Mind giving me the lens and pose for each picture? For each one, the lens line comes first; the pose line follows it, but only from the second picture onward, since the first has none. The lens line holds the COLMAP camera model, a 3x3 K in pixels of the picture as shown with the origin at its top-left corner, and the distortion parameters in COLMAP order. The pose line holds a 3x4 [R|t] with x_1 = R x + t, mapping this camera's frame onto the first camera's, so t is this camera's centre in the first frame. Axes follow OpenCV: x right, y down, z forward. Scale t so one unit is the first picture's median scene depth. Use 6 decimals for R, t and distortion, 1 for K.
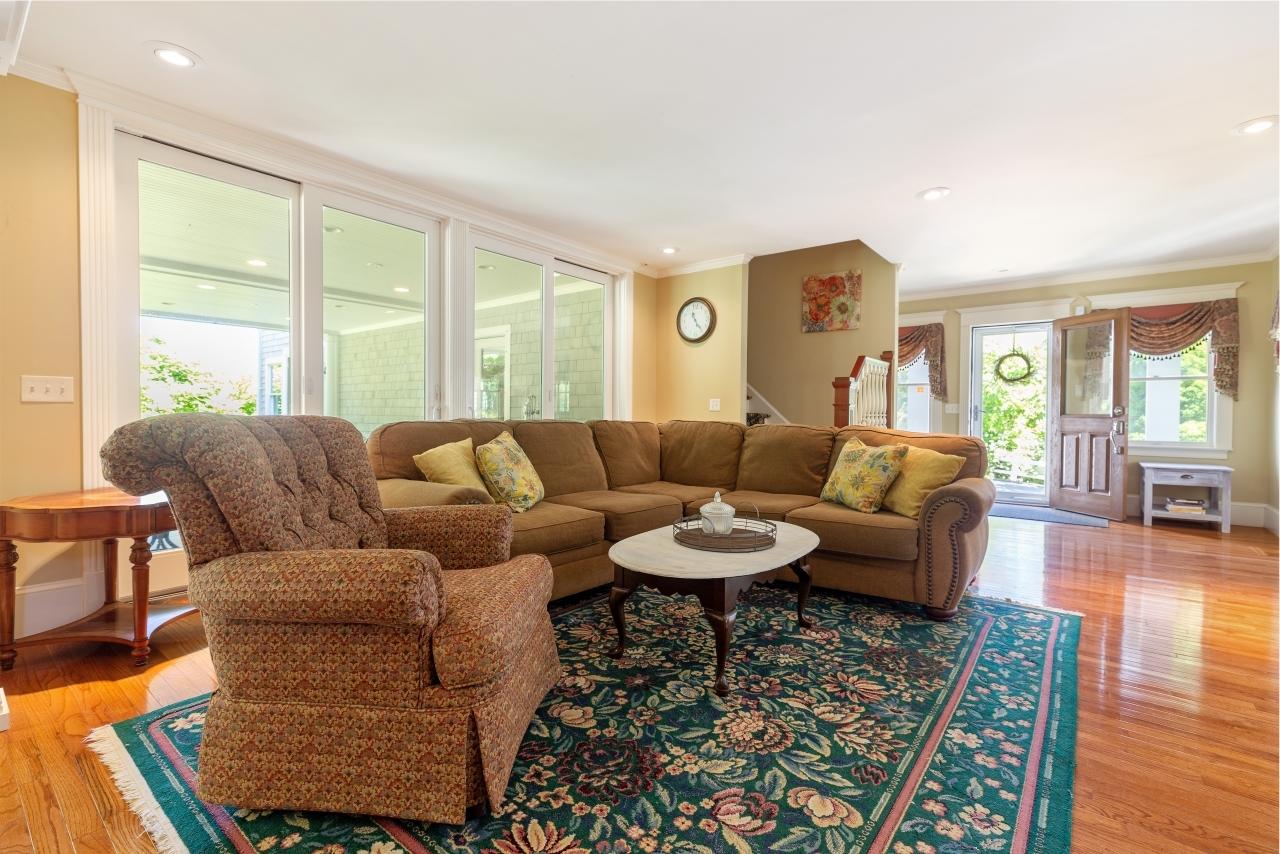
lens RADIAL K [[566.2, 0, 639.4], [0, 566.2, 420.2], [0, 0, 1]] dist [0.004453, 0.000402]
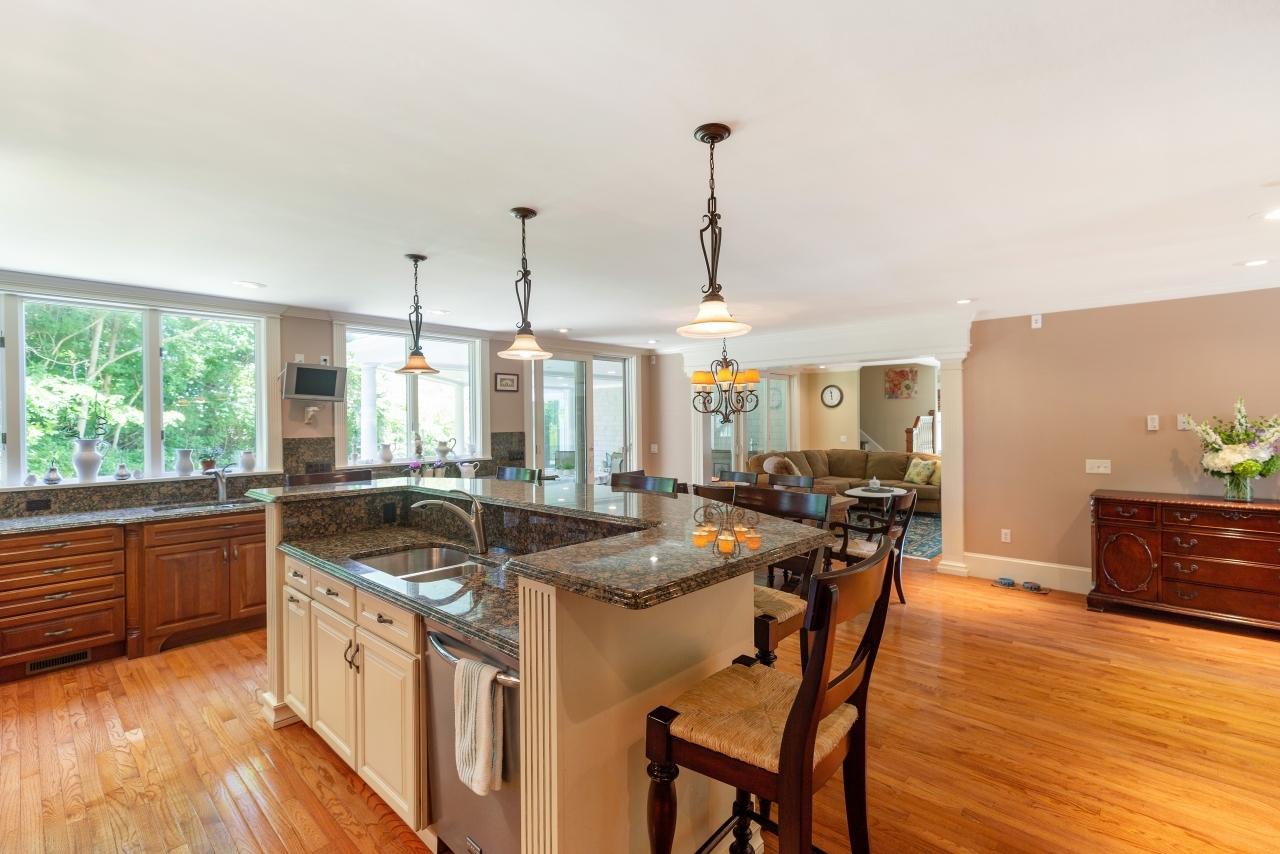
lens RADIAL K [[579.7, 0, 640.7], [0, 579.7, 419.6], [0, 0, 1]] dist [0.001579, 0.000383]
pose [[0.997247, -0.017889, -0.071961, -1.031667], [0.017020, 0.999775, -0.012678, -0.194958], [0.072172, 0.011418, 0.997327, -2.616741]]
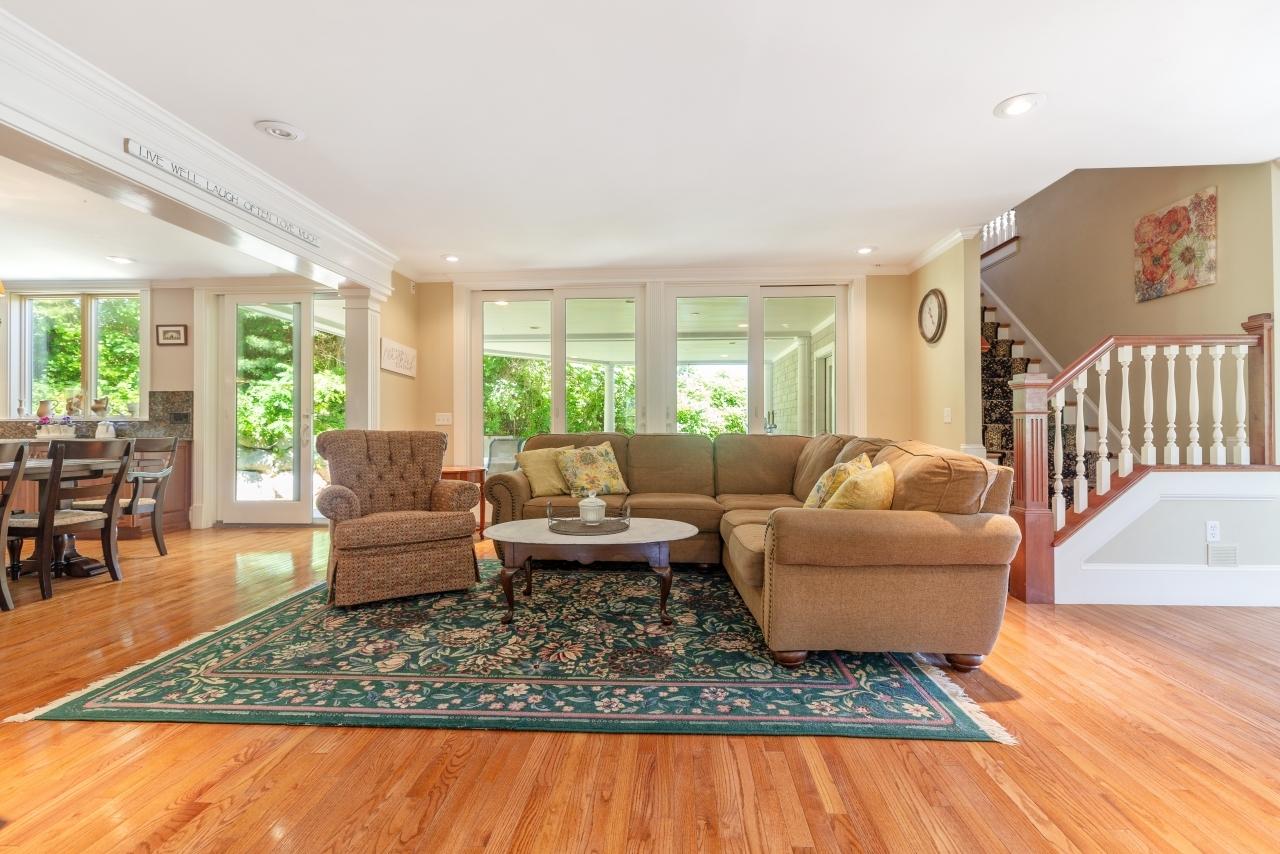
lens RADIAL K [[566.2, 0, 639.4], [0, 566.2, 420.2], [0, 0, 1]] dist [0.004453, 0.000402]
pose [[0.586947, -0.019041, -0.809401, 1.288839], [-0.001804, 0.999690, -0.024826, 0.003292], [0.809623, 0.016032, 0.586731, 0.359452]]
